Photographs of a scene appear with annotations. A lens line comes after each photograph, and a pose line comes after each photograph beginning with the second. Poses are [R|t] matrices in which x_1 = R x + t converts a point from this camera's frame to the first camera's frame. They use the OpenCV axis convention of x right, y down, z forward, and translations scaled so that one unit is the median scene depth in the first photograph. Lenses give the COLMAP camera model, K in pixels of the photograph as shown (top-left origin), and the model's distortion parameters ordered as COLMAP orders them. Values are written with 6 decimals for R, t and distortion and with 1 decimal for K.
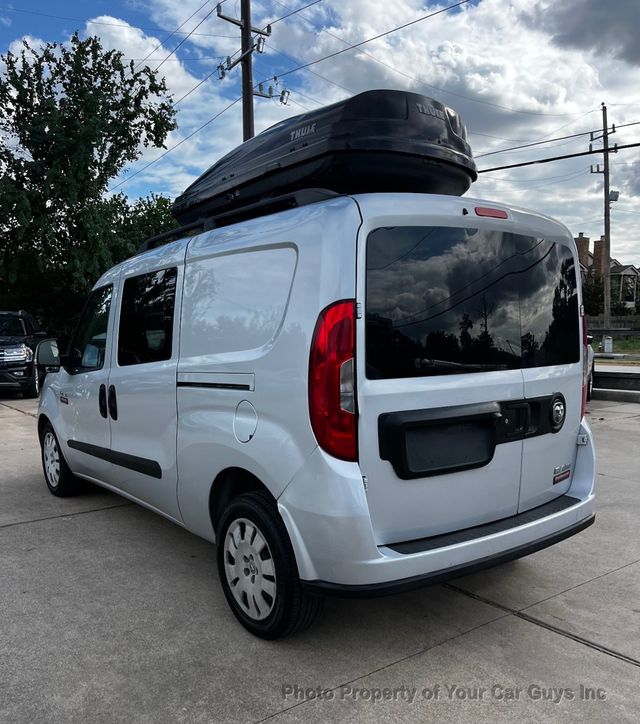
lens RADIAL K [[646.5, 0, 309.9], [0, 646.5, 402.2], [0, 0, 1]] dist [0.003880, -0.033097]
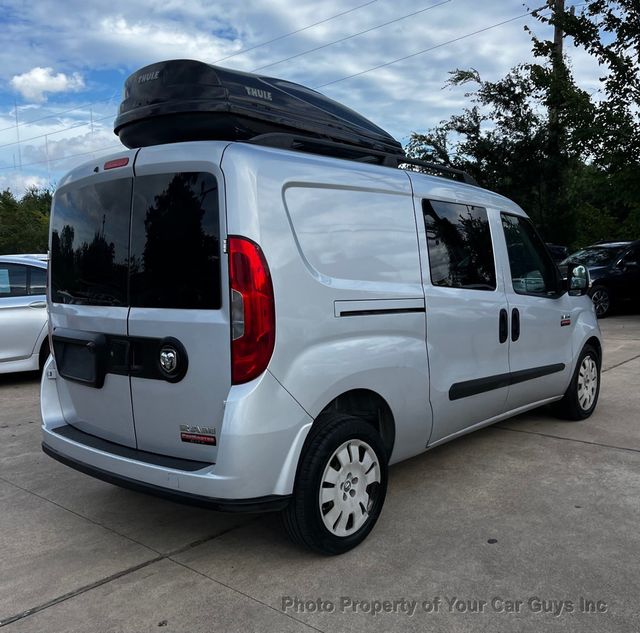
lens RADIAL K [[650.8, 0, 326.4], [0, 650.8, 321.7], [0, 0, 1]] dist [0.014792, 0.000000]
pose [[0.229878, 0.099441, -0.968126, 1.291139], [-0.093626, 0.992412, 0.079705, -0.130176], [0.968705, 0.072320, 0.237444, 0.969702]]
